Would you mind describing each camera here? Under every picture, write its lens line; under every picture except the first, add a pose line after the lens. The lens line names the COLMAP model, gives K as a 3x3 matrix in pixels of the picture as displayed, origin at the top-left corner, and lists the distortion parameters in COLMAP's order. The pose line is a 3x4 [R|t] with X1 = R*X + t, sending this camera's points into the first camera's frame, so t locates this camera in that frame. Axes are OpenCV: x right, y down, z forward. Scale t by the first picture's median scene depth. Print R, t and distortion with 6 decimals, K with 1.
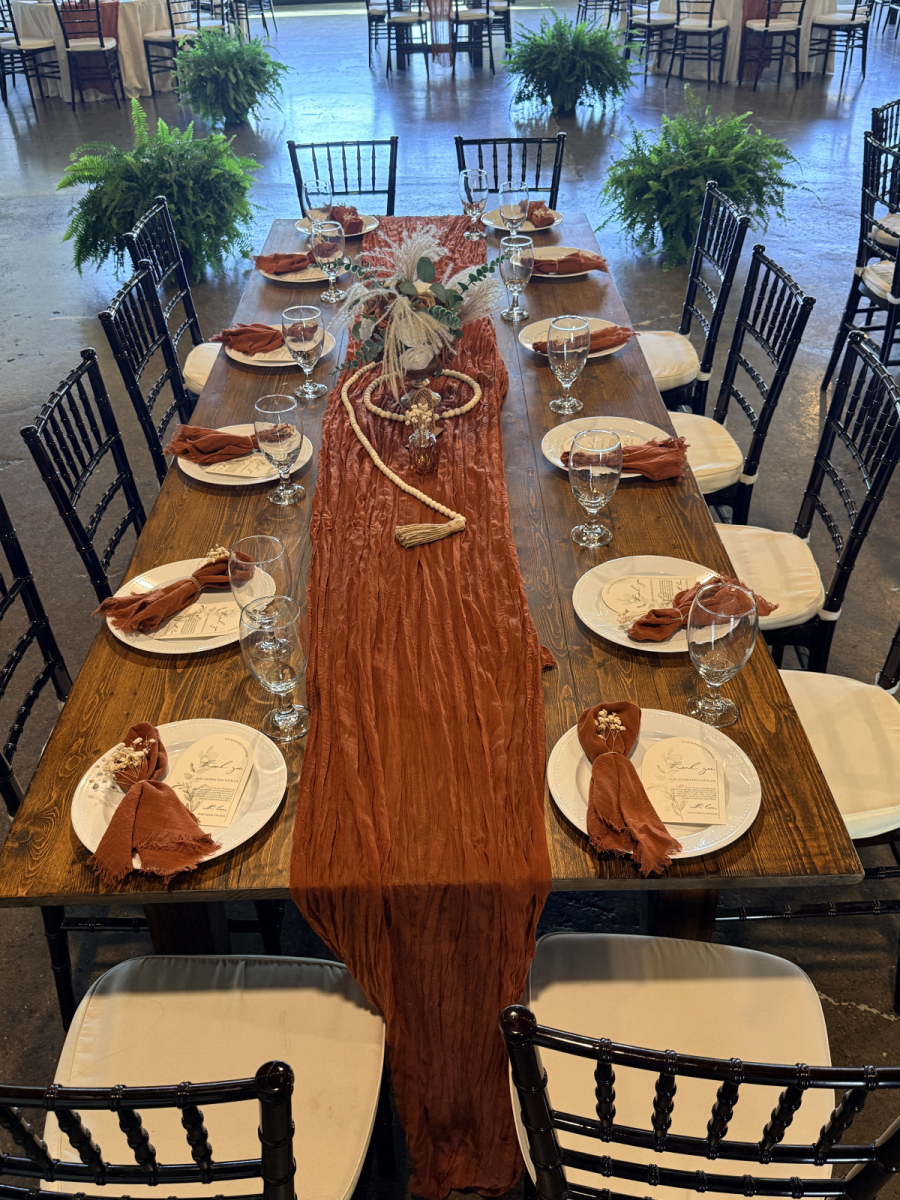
lens RADIAL K [[1054.7, 0, 451.9], [0, 1054.7, 594.1], [0, 0, 1]] dist [0.077296, -0.130776]
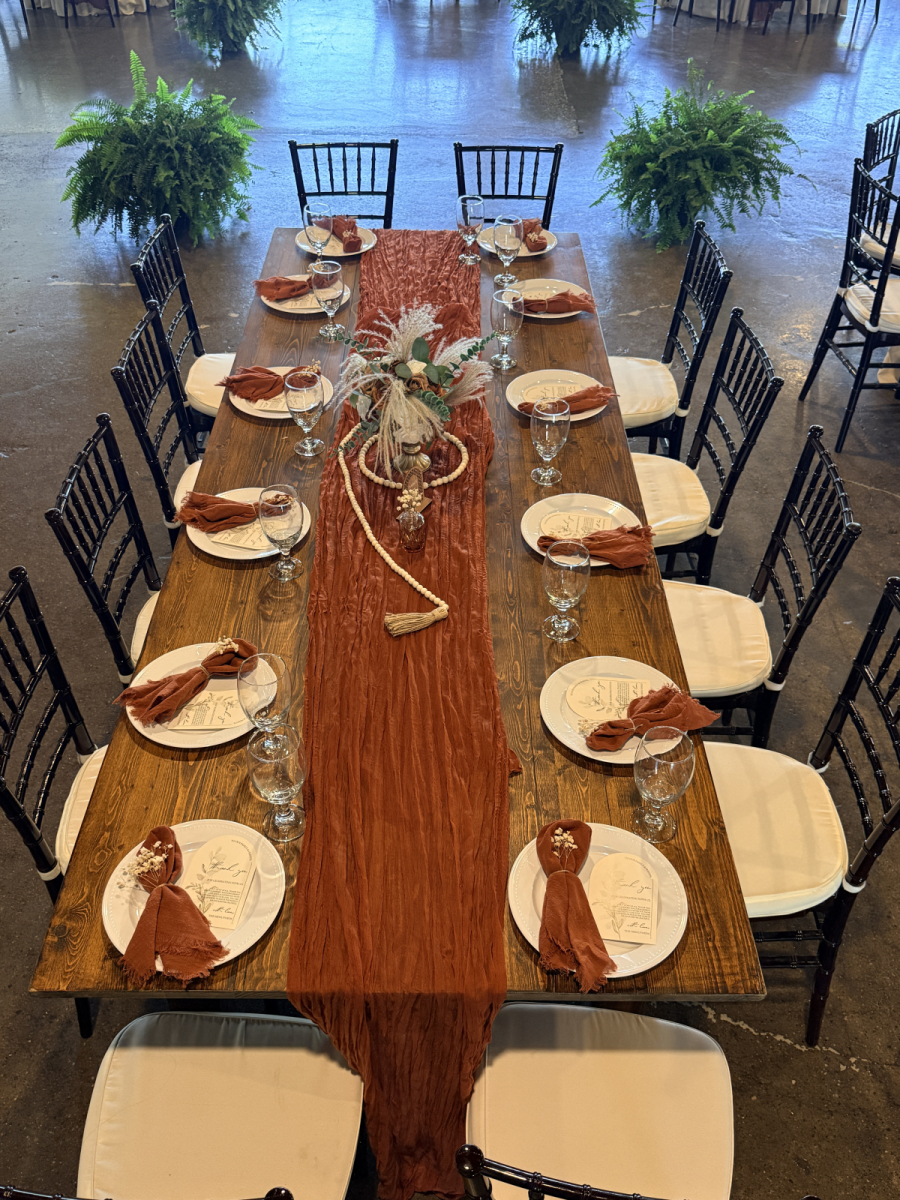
lens RADIAL K [[1054.7, 0, 445.2], [0, 1054.7, 595.7], [0, 0, 1]] dist [0.077296, -0.130776]
pose [[0.999320, 0.035457, 0.010158, -0.001725], [-0.036236, 0.995191, 0.091004, -0.173015], [-0.006882, -0.091310, 0.995799, -0.094389]]
